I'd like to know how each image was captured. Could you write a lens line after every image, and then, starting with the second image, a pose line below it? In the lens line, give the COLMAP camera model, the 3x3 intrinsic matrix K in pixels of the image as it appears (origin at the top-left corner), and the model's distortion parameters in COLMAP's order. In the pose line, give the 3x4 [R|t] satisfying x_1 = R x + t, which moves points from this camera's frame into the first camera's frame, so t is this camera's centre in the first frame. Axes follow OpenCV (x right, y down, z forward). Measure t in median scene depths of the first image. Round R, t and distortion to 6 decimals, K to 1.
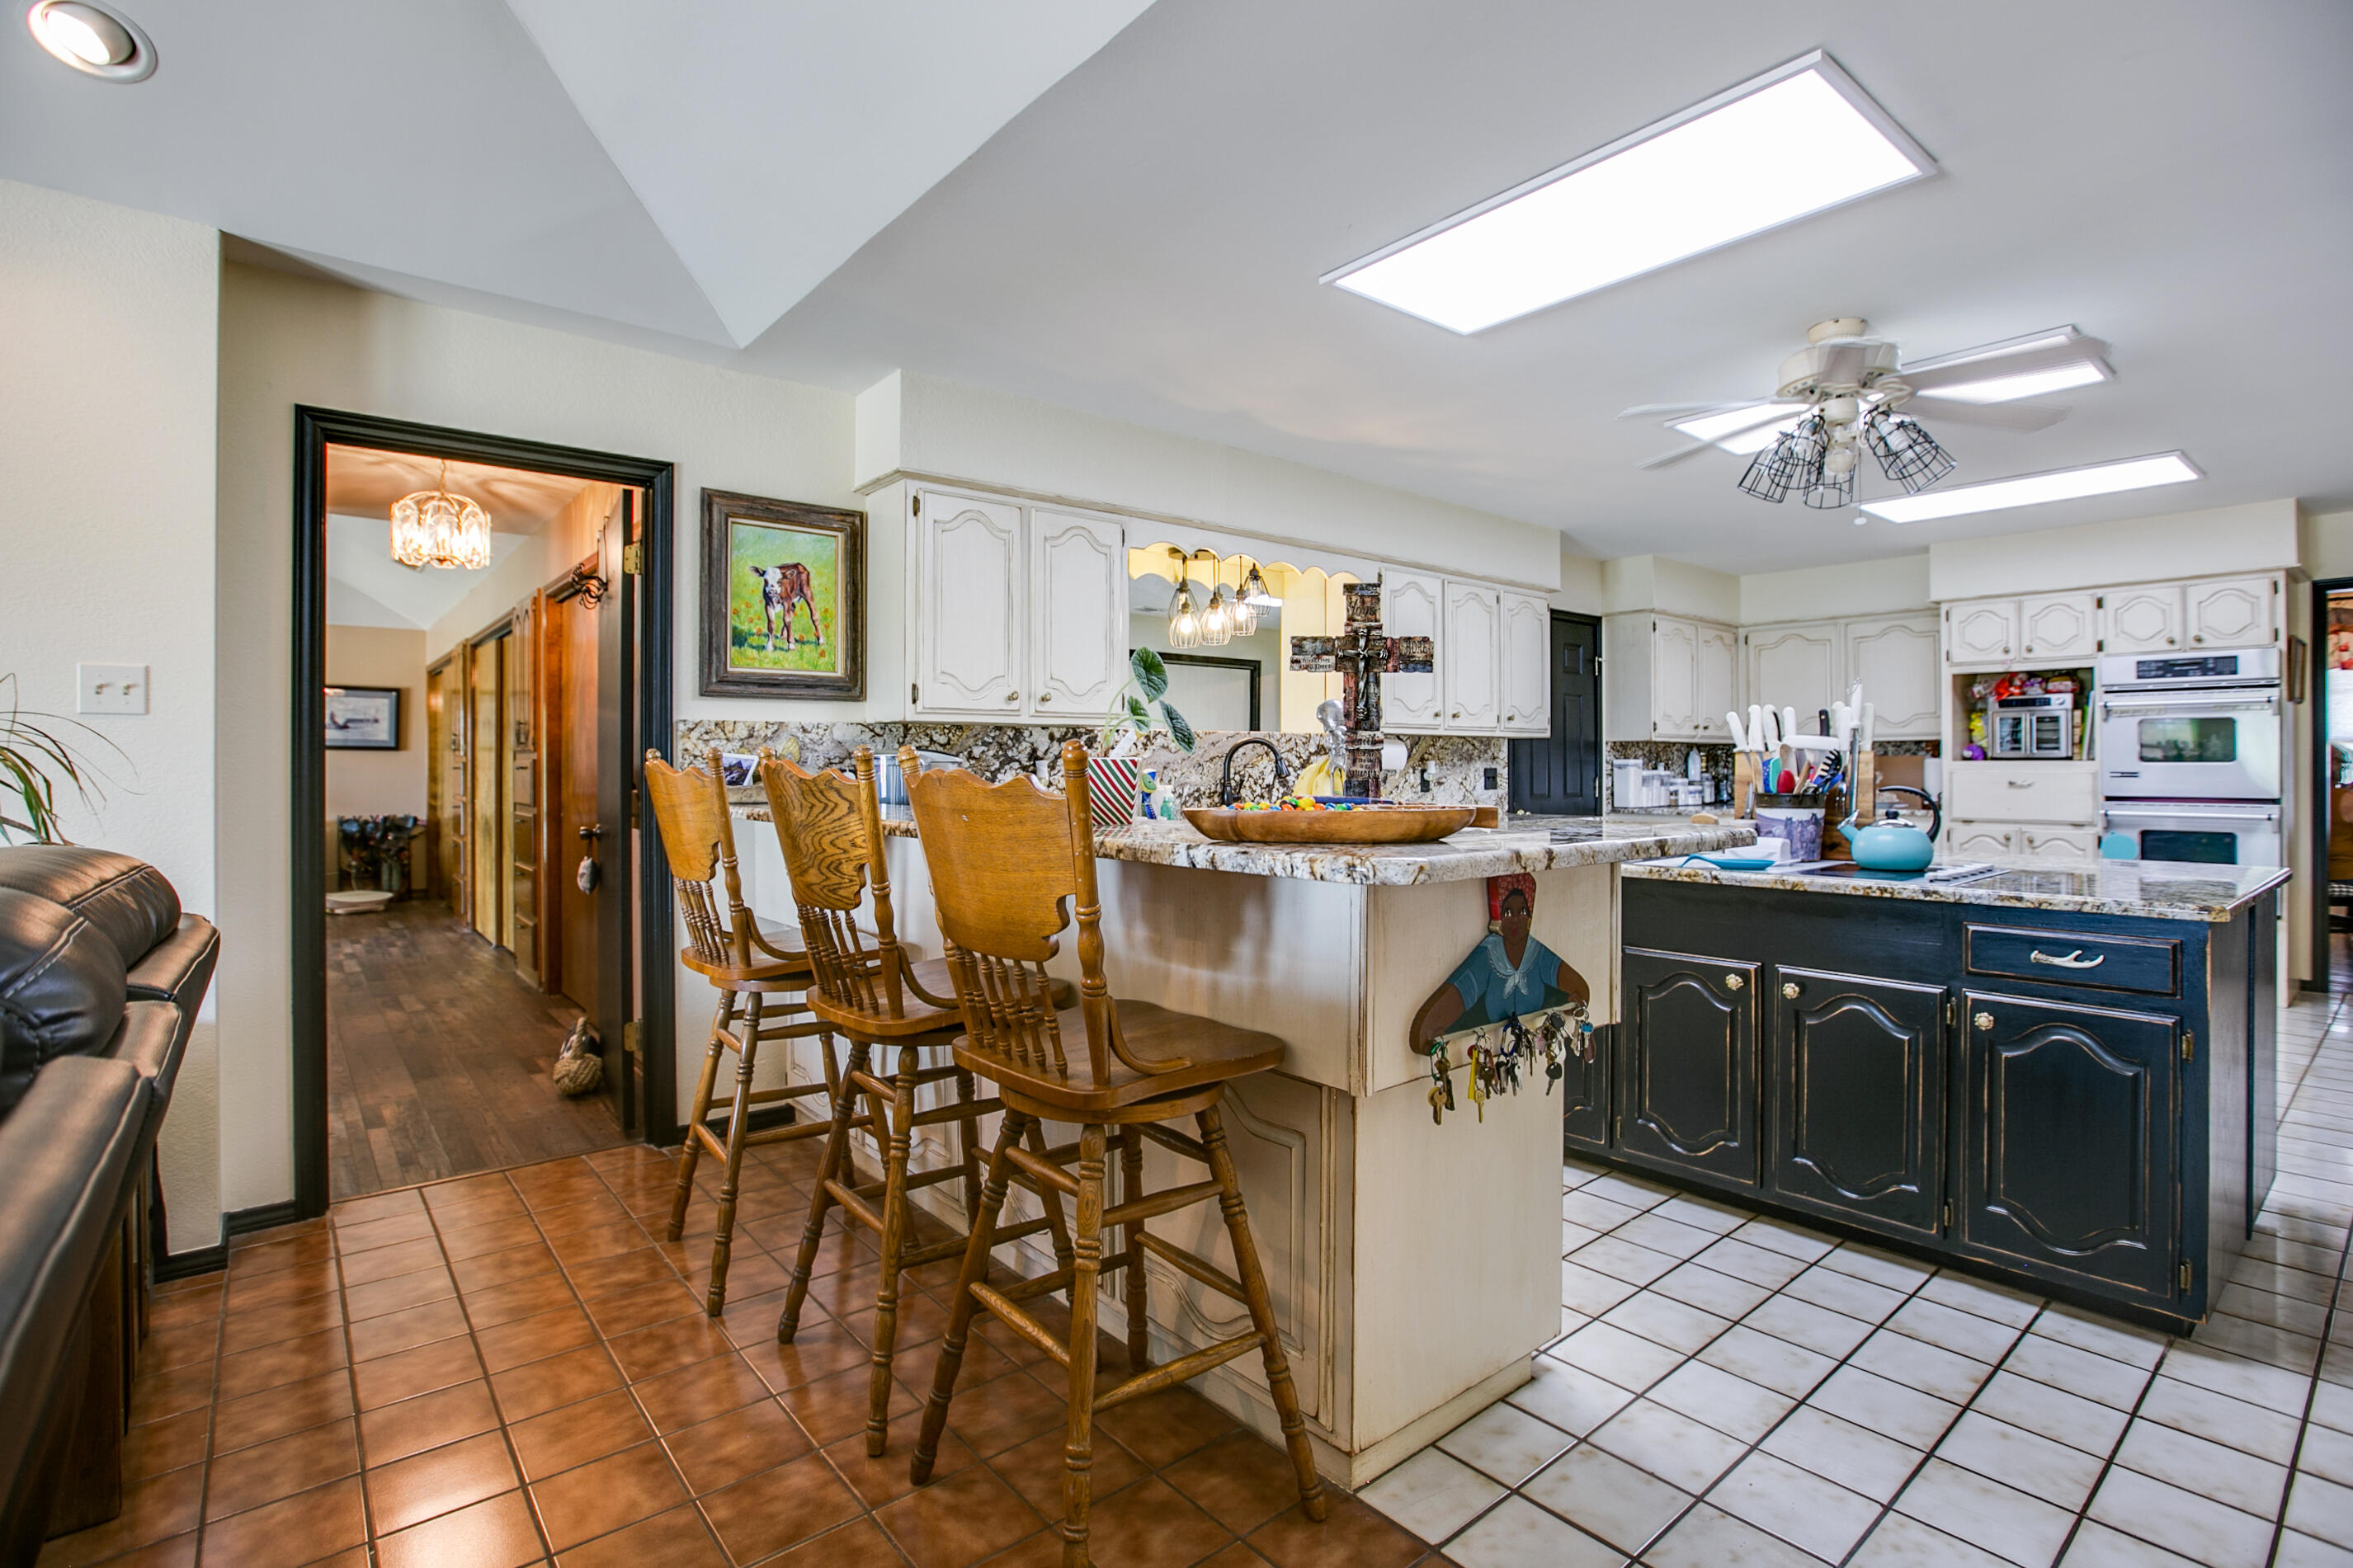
lens RADIAL K [[1101.0, 0, 1180.8], [0, 1101.0, 752.4], [0, 0, 1]] dist [-0.025328, 0.000656]
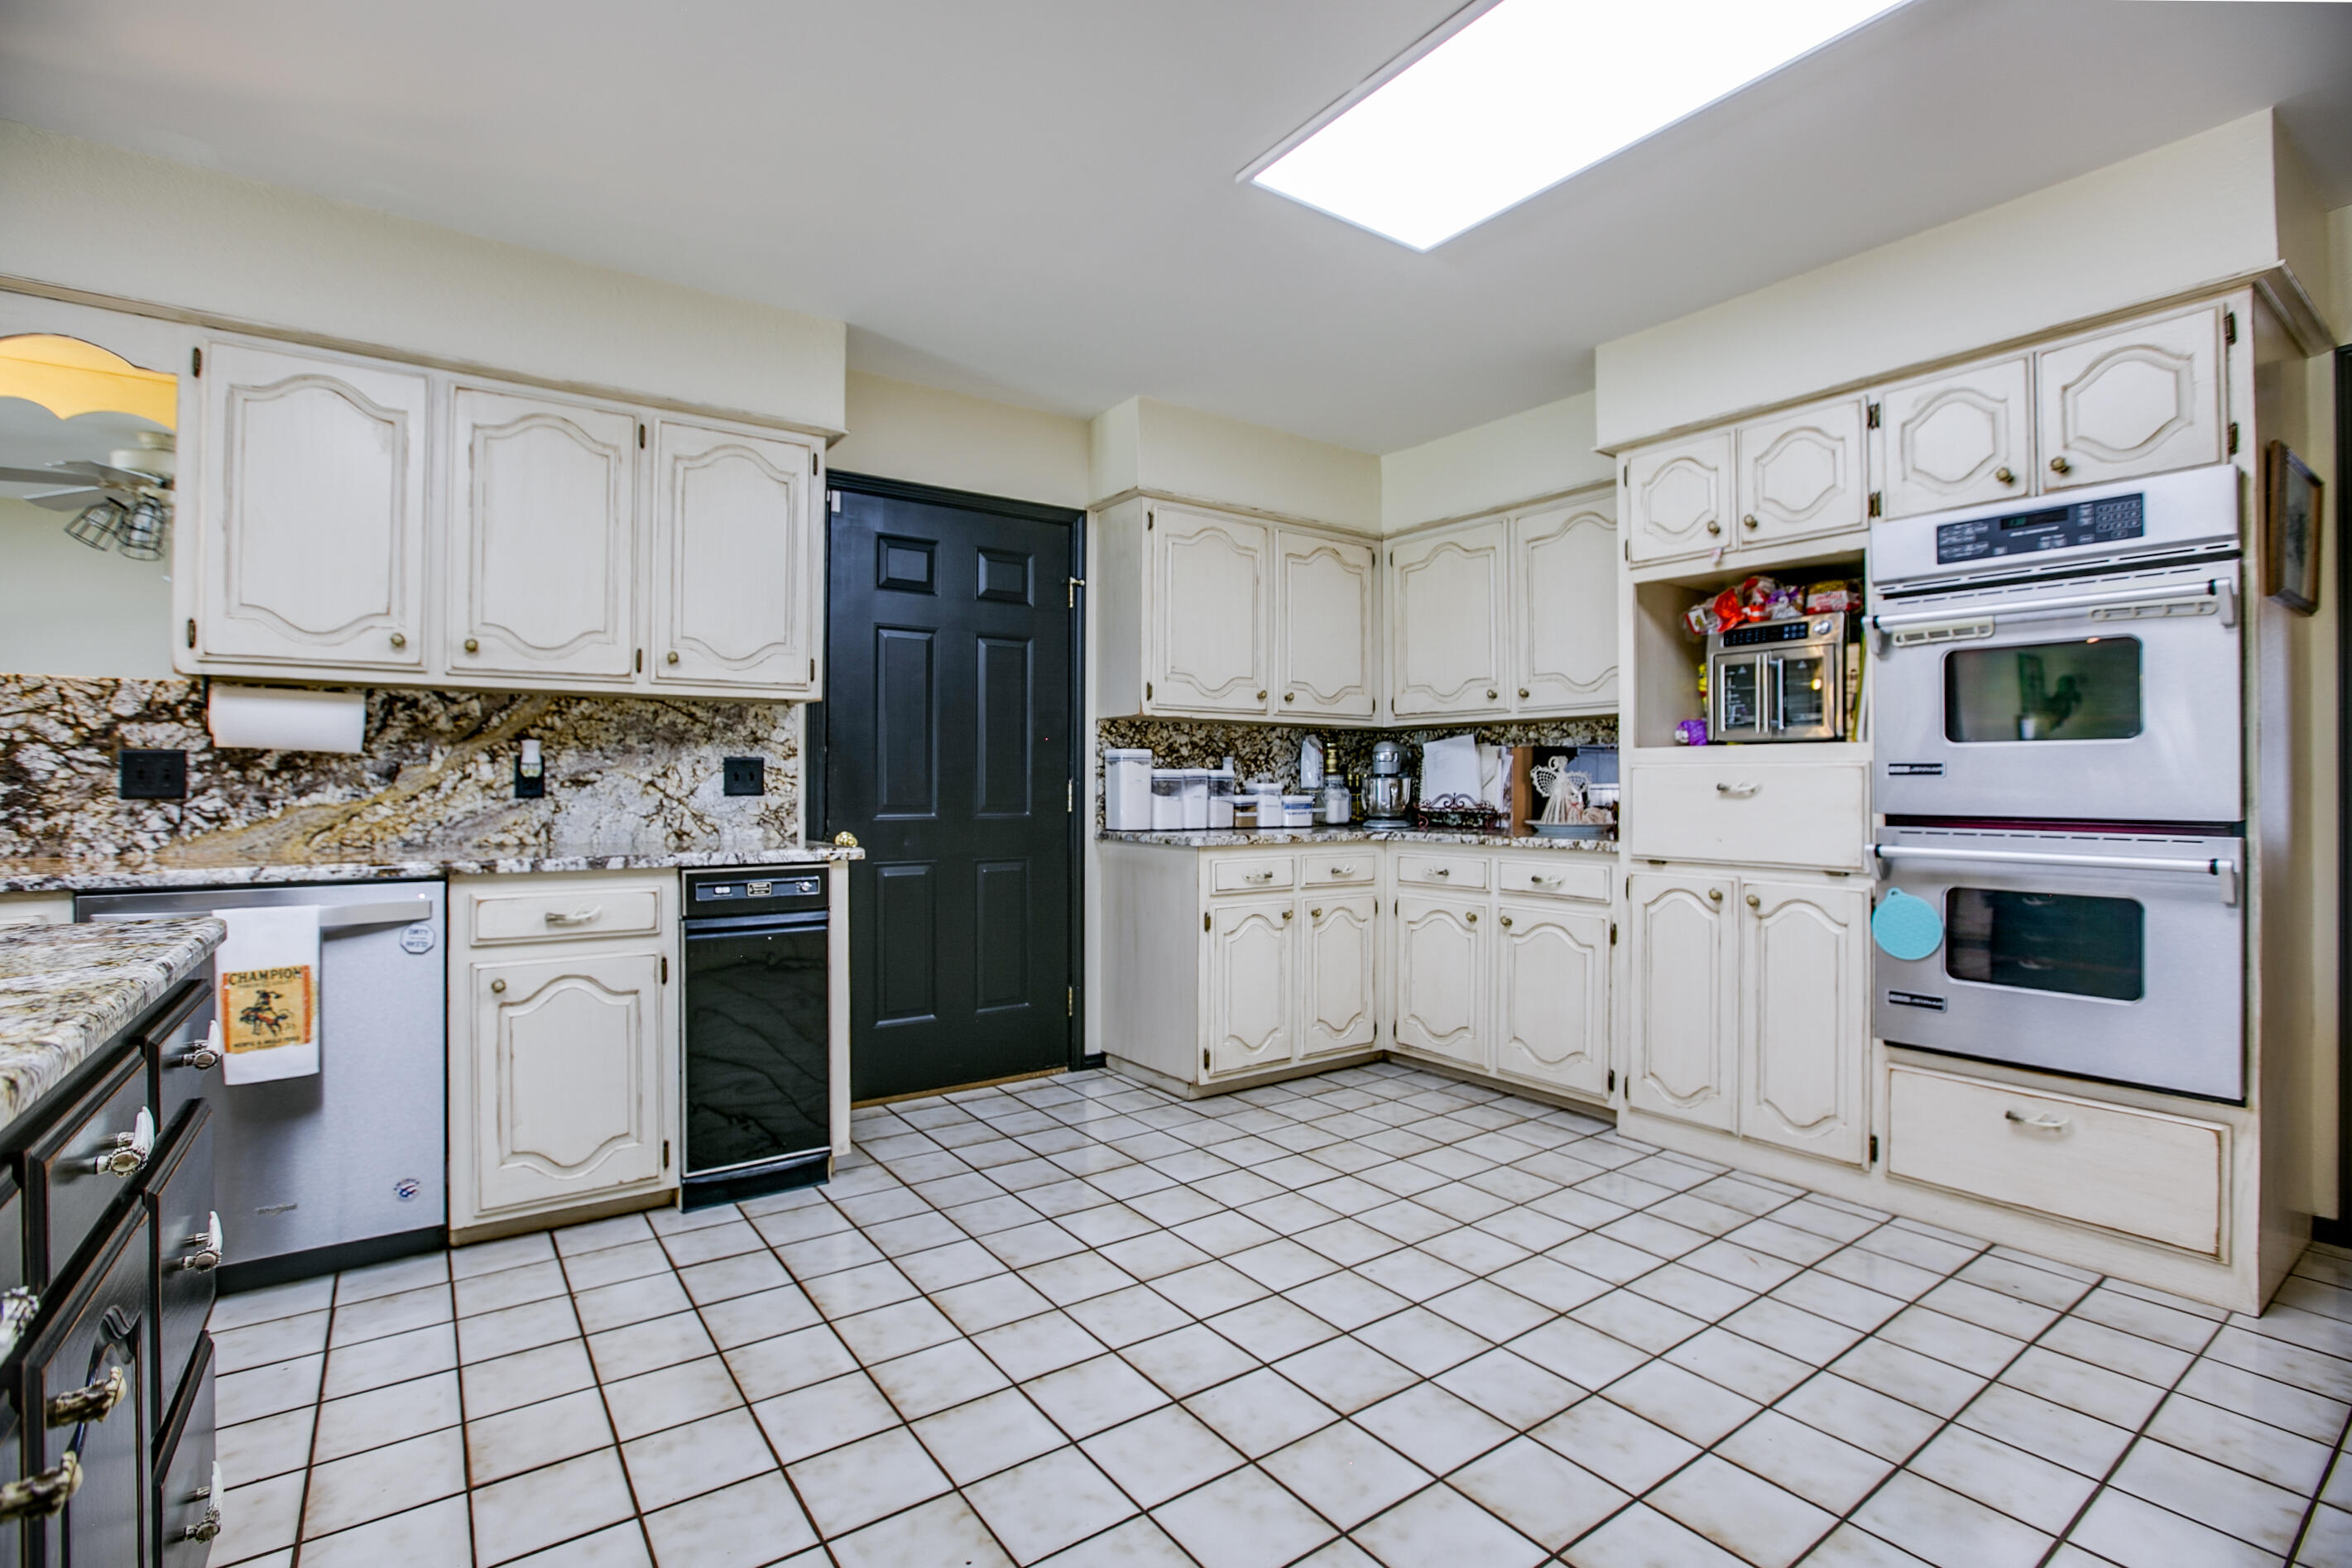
lens RADIAL K [[1100.5, 0, 1172.0], [0, 1100.5, 771.7], [0, 0, 1]] dist [-0.025328, 0.000656]
pose [[0.996226, 0.002760, -0.086758, 0.559420], [-0.002779, 0.999996, -0.000093, 0.021458], [0.086757, 0.000334, 0.996229, 0.471335]]
